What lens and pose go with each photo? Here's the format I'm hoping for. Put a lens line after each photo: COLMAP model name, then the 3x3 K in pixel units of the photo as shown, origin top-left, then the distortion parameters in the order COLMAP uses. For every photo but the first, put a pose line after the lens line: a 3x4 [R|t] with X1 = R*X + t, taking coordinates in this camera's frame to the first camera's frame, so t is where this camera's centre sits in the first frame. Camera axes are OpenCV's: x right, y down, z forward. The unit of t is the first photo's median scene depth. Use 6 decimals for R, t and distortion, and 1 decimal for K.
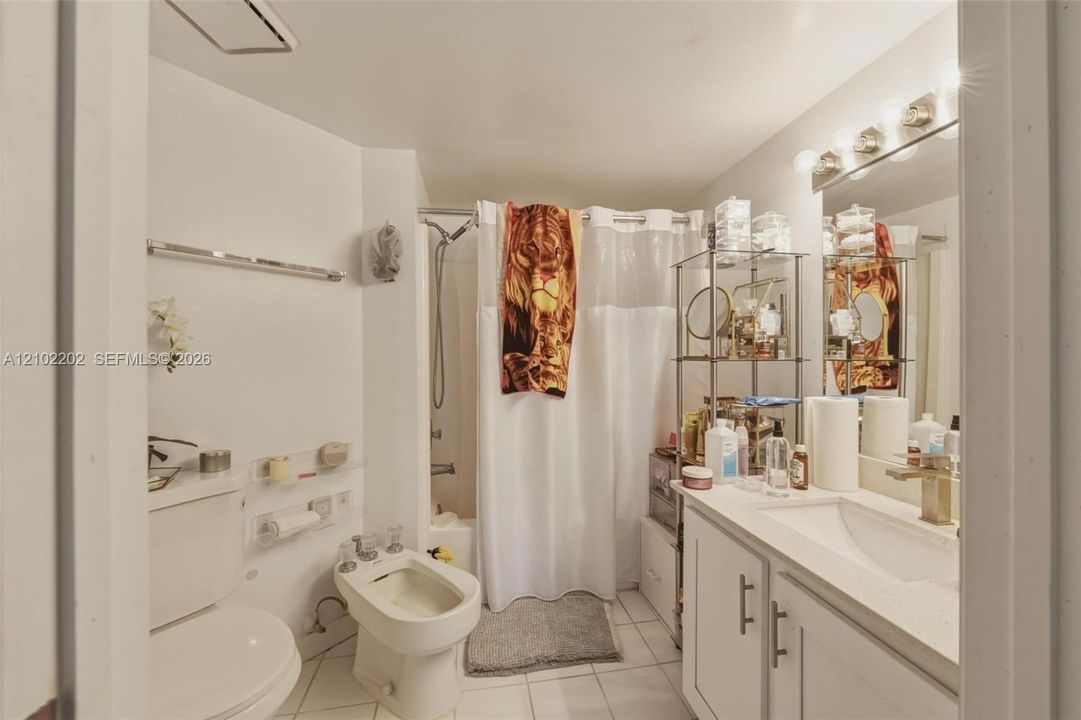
lens RADIAL K [[426.3, 0, 541.3], [0, 426.3, 357.8], [0, 0, 1]] dist [0.000092, 0.000004]
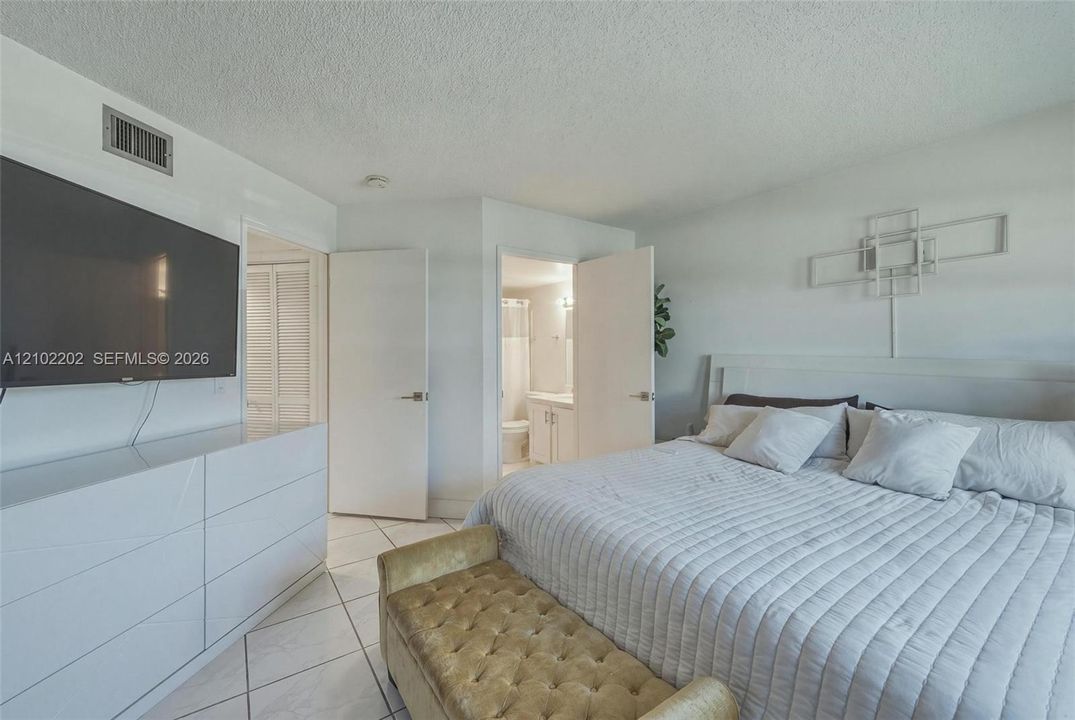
lens RADIAL K [[423.9, 0, 536.4], [0, 423.9, 357.5], [0, 0, 1]] dist [0.000092, 0.000004]
pose [[0.904226, 0.000291, 0.427055, -0.596754], [0.001524, 0.999991, -0.003909, -0.007295], [-0.427052, 0.004186, 0.904217, -1.172941]]
